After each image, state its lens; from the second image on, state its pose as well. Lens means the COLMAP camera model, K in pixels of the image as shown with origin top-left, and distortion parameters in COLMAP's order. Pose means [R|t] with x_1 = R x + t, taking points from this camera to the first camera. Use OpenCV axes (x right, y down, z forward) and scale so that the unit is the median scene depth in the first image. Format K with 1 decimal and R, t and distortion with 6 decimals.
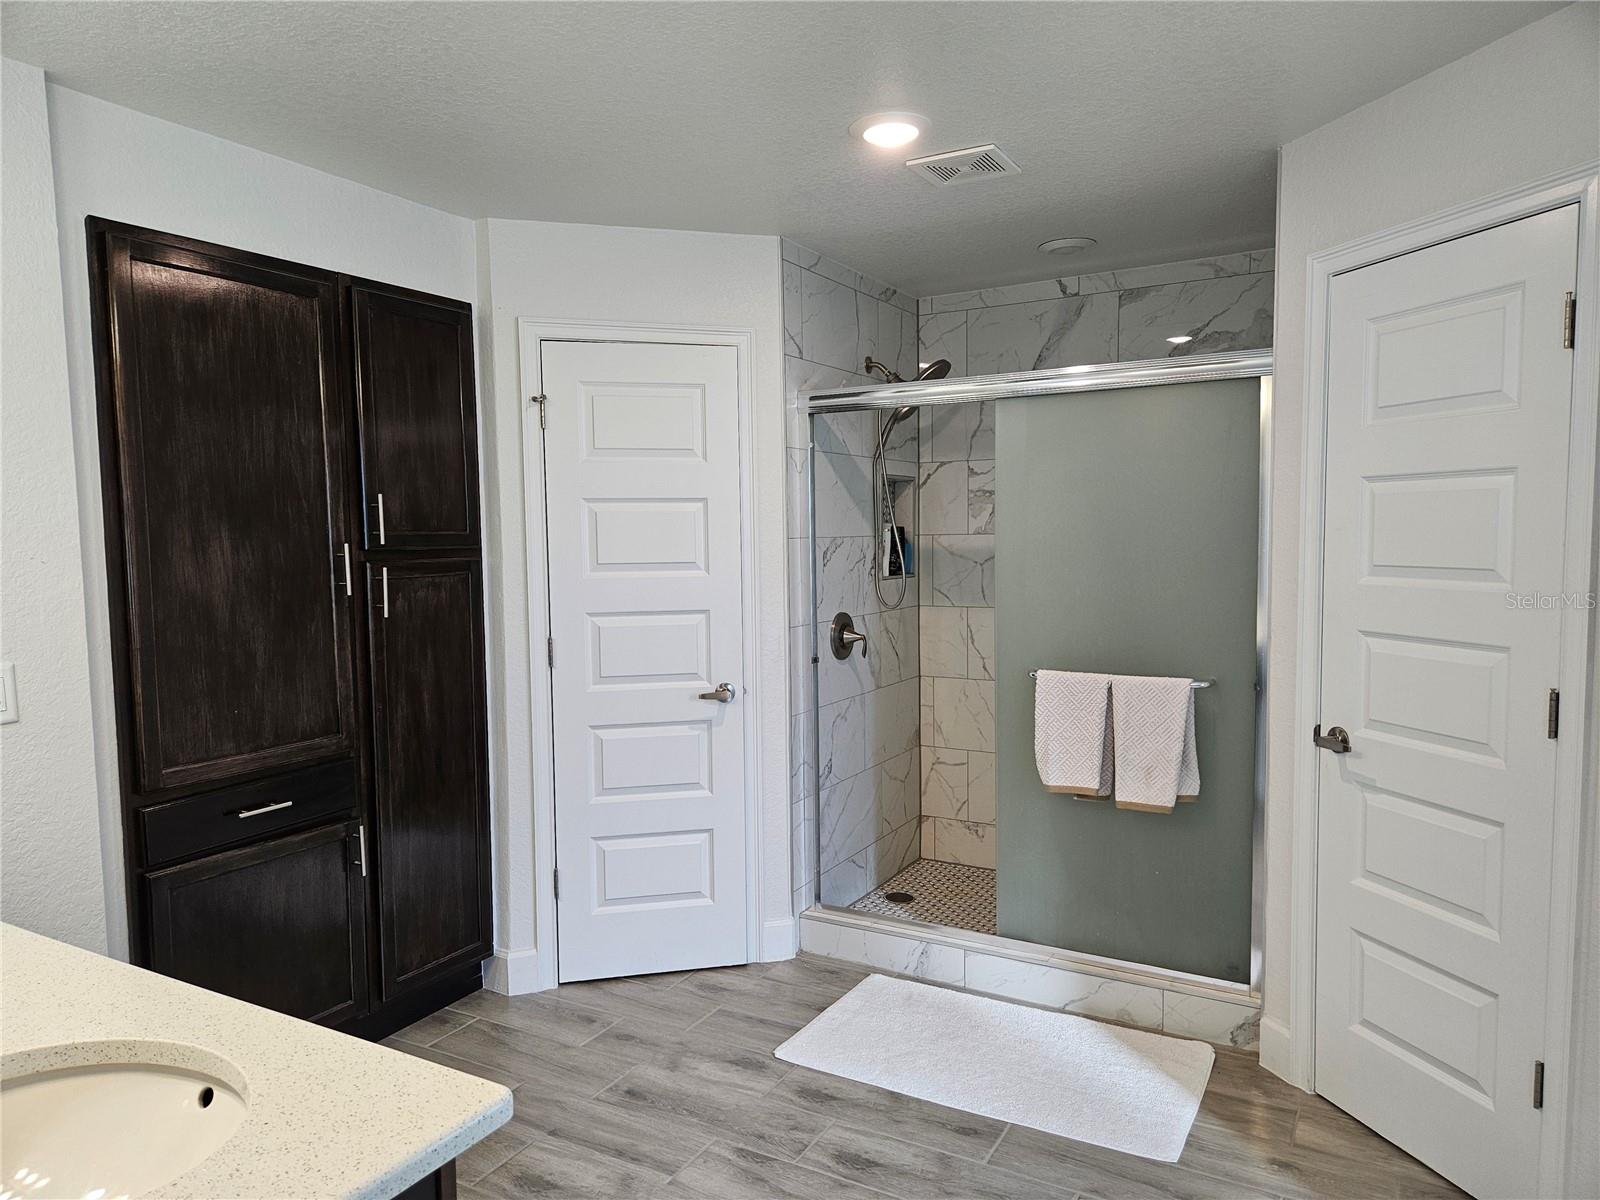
lens RADIAL K [[1066.2, 0, 804.4], [0, 1066.2, 608.3], [0, 0, 1]] dist [0.077068, -0.065674]
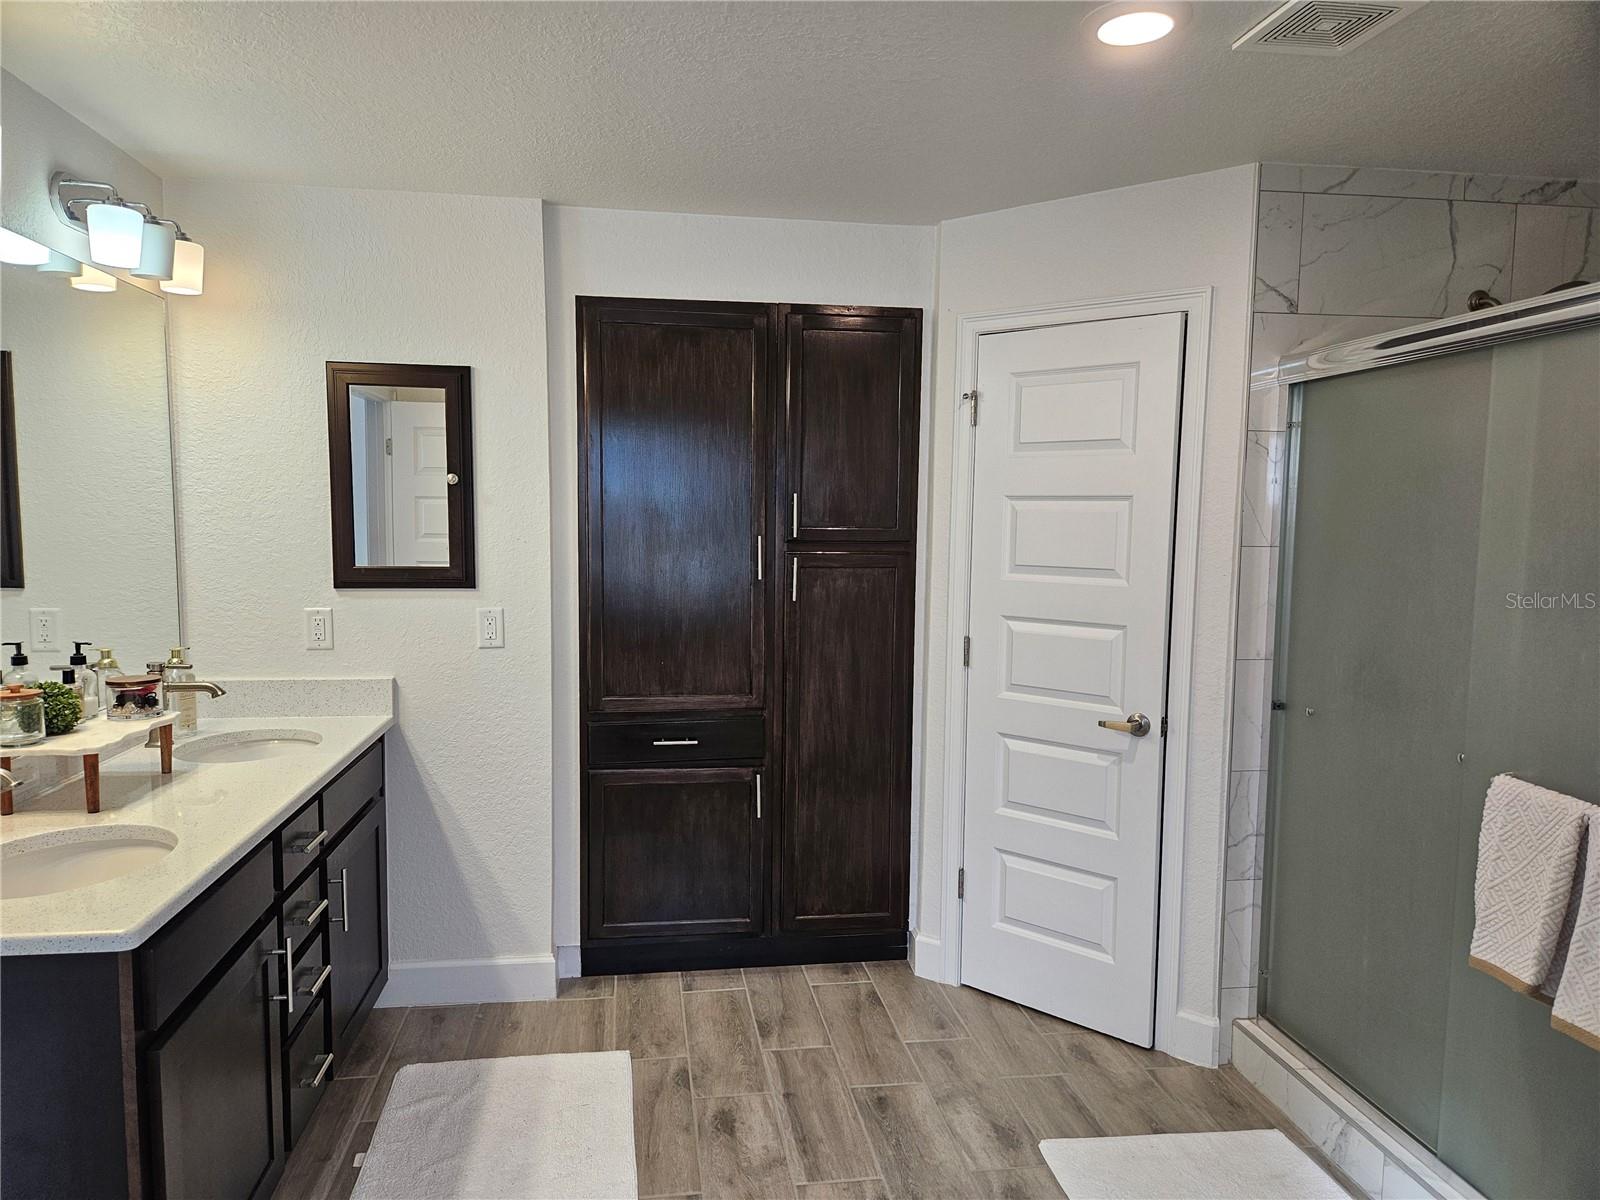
lens RADIAL K [[1074.7, 0, 789.4], [0, 1074.7, 604.8], [0, 0, 1]] dist [0.078963, -0.067819]
pose [[0.608450, 0.089622, -0.788515, 0.497801], [-0.077729, 0.995555, 0.053176, -0.046617], [0.789776, 0.028936, 0.612712, 0.288347]]
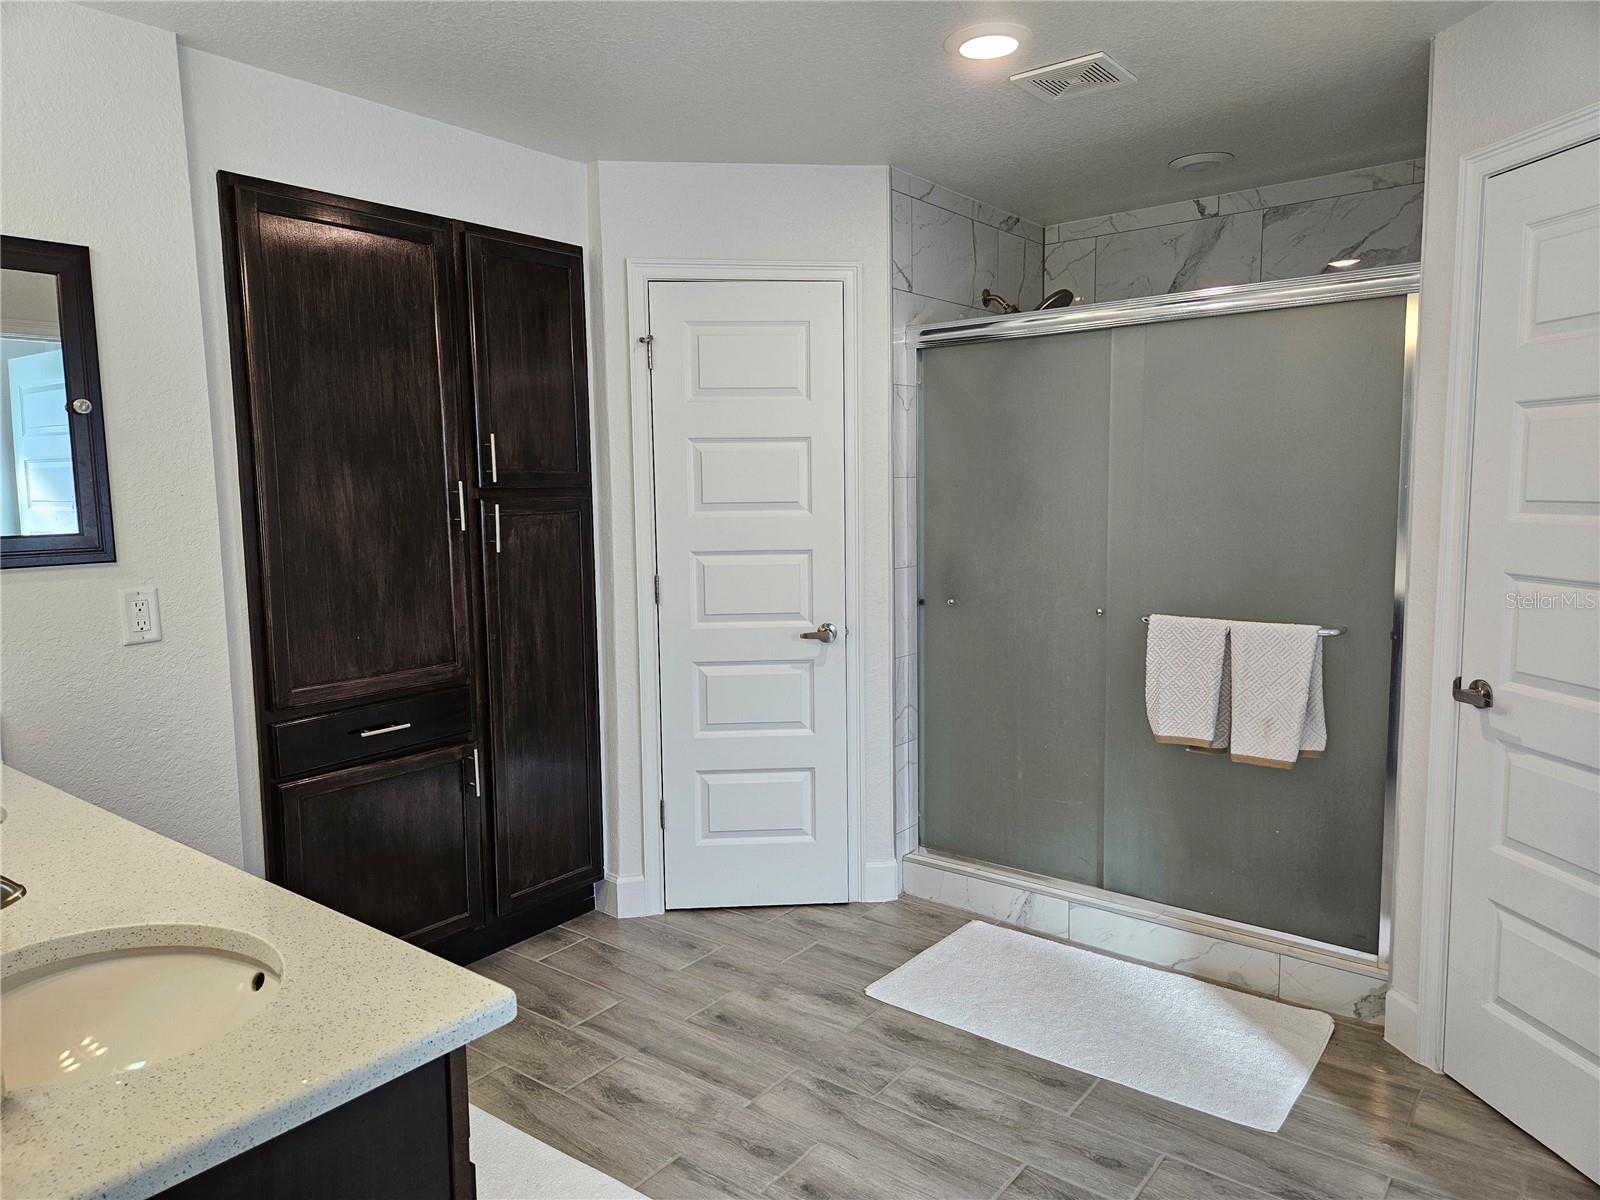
lens RADIAL K [[1067.1, 0, 797.2], [0, 1067.1, 591.6], [0, 0, 1]] dist [0.079494, -0.067741]
pose [[0.988775, 0.013620, -0.148792, 0.053232], [-0.008882, 0.999434, 0.032458, 0.009761], [0.149150, -0.030772, 0.988336, 0.011618]]
